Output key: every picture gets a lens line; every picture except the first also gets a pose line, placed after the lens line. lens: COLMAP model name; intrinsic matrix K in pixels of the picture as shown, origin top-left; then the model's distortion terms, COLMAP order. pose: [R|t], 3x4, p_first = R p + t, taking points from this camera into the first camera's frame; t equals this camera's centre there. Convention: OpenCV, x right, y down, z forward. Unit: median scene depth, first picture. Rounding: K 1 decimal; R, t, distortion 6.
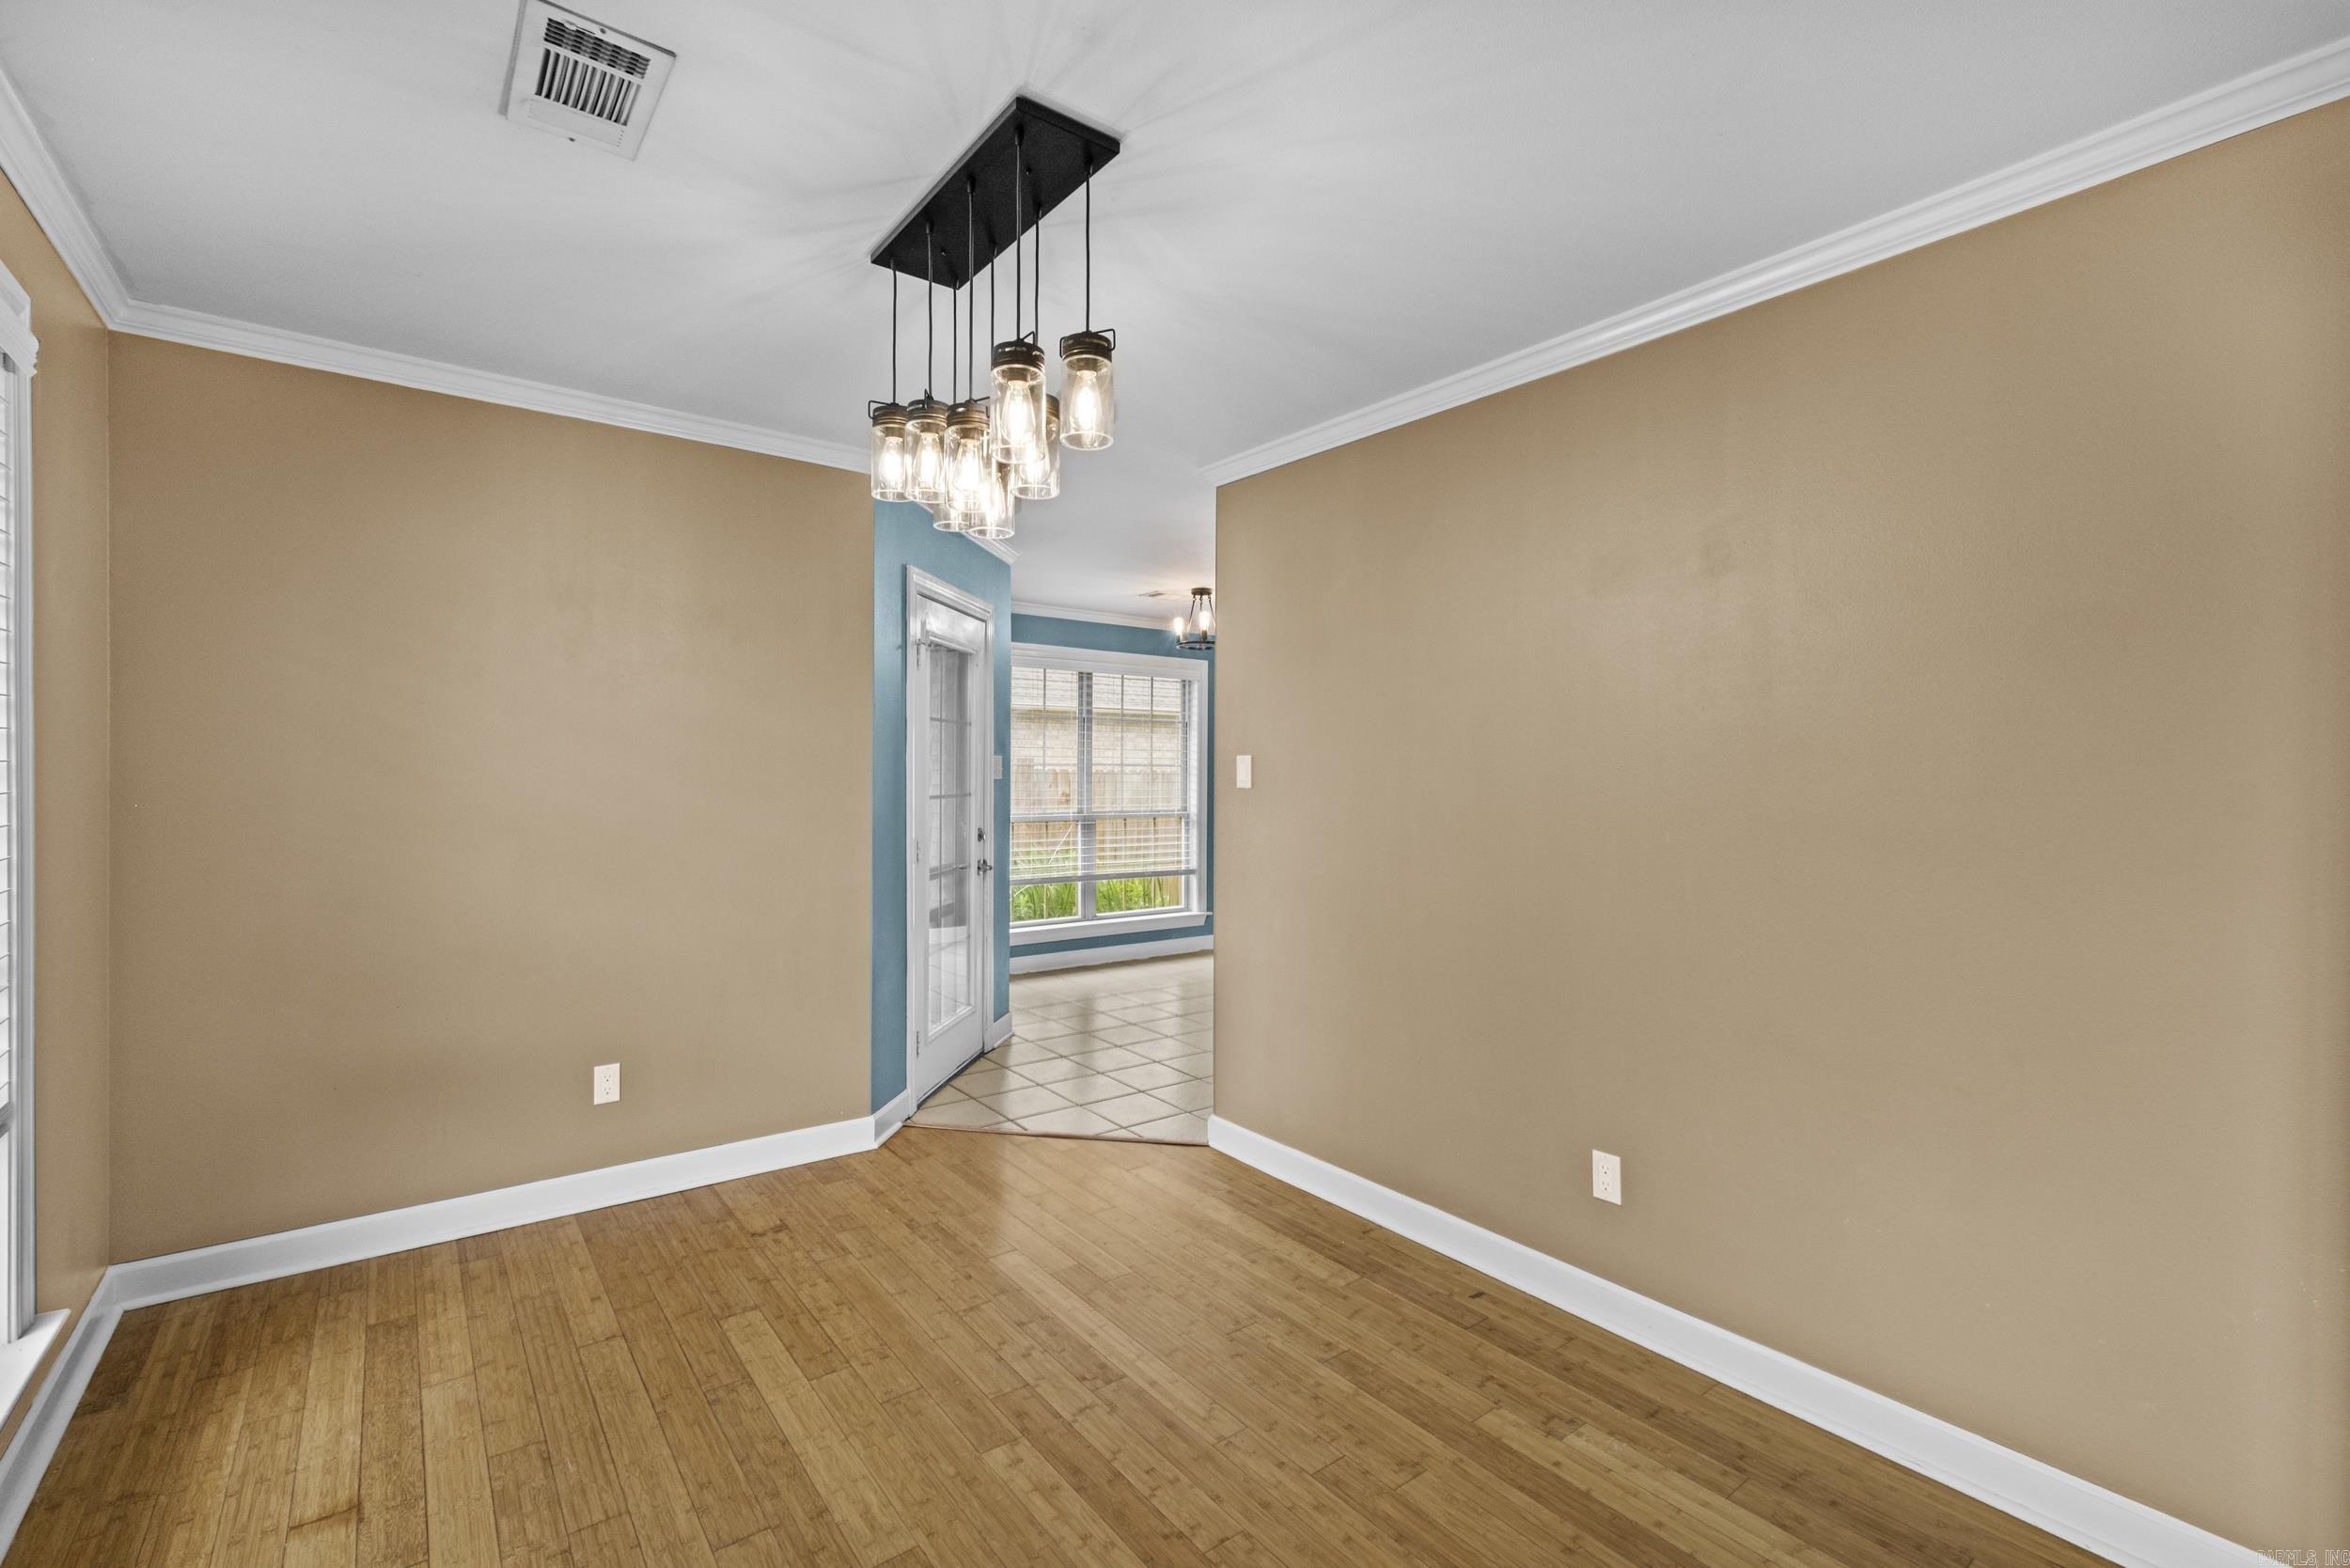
lens RADIAL K [[1036.3, 0, 1175.8], [0, 1036.3, 775.1], [0, 0, 1]] dist [0.004438, 0.002239]
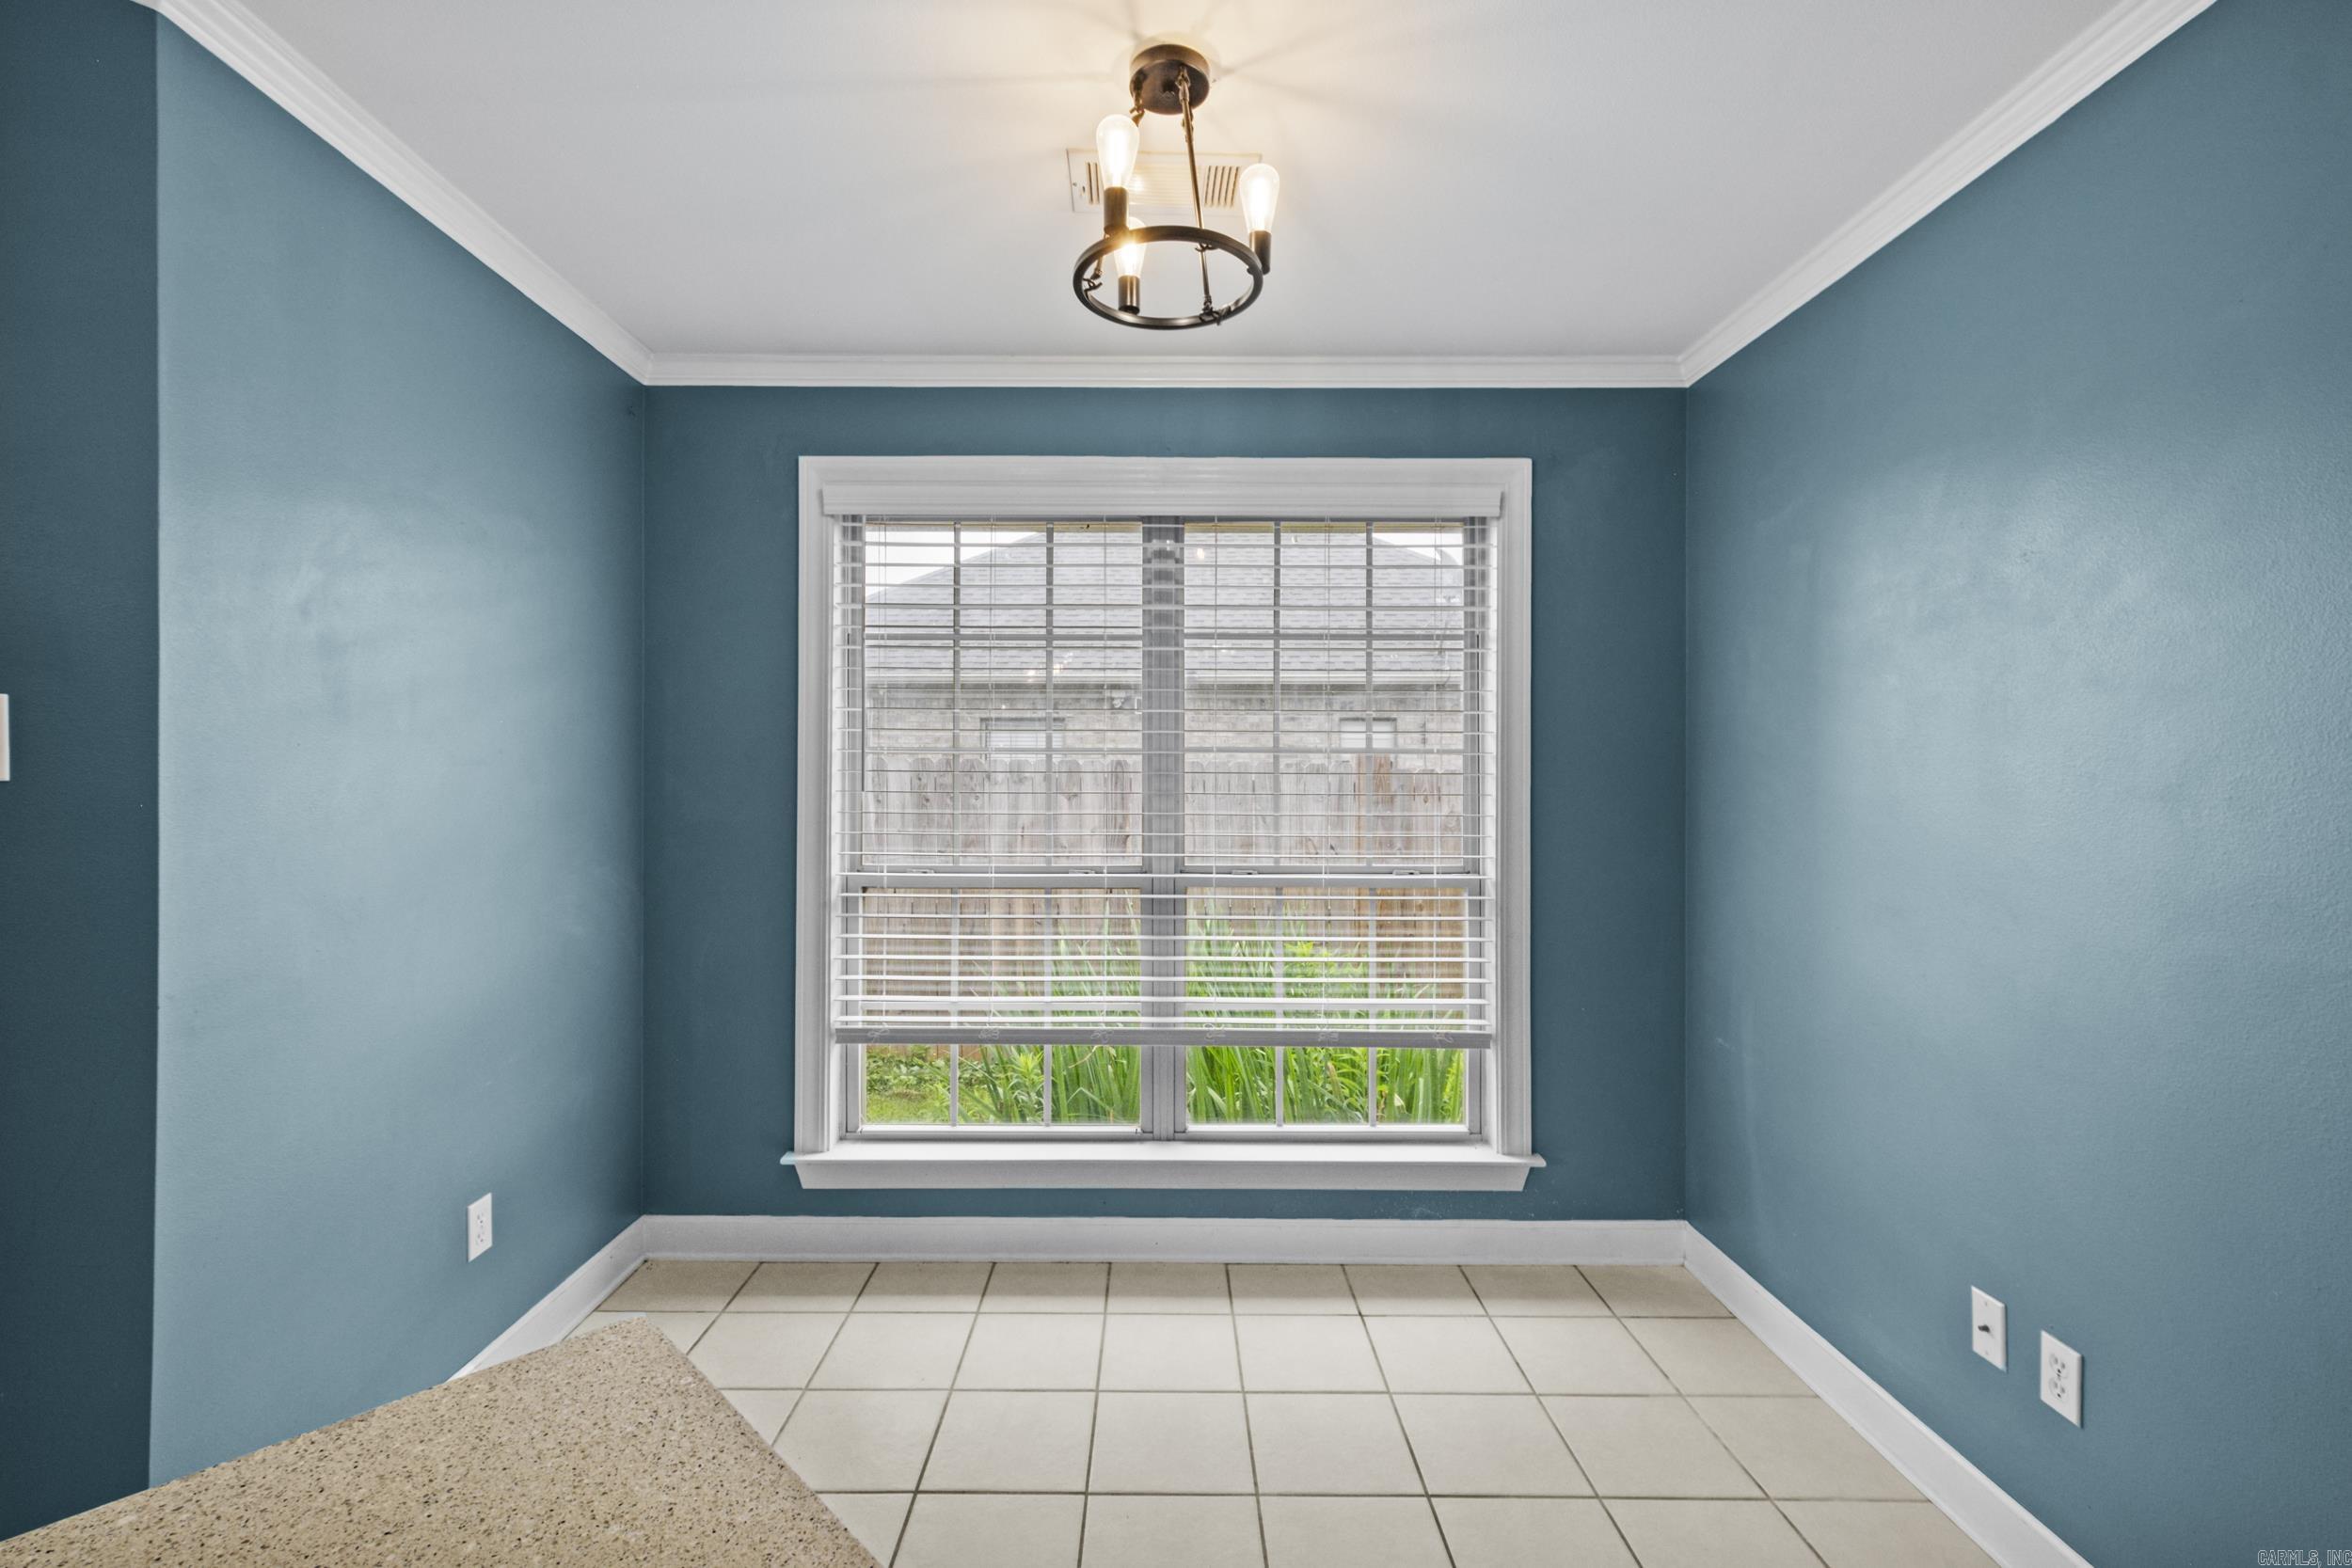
lens RADIAL K [[1037.0, 0, 1174.1], [0, 1037.0, 777.7], [0, 0, 1]] dist [0.004438, 0.002239]
pose [[0.786210, -0.003460, -0.617949, 0.157878], [0.000725, 0.999989, -0.004677, 0.002120], [0.617958, 0.003229, 0.786204, 0.652484]]
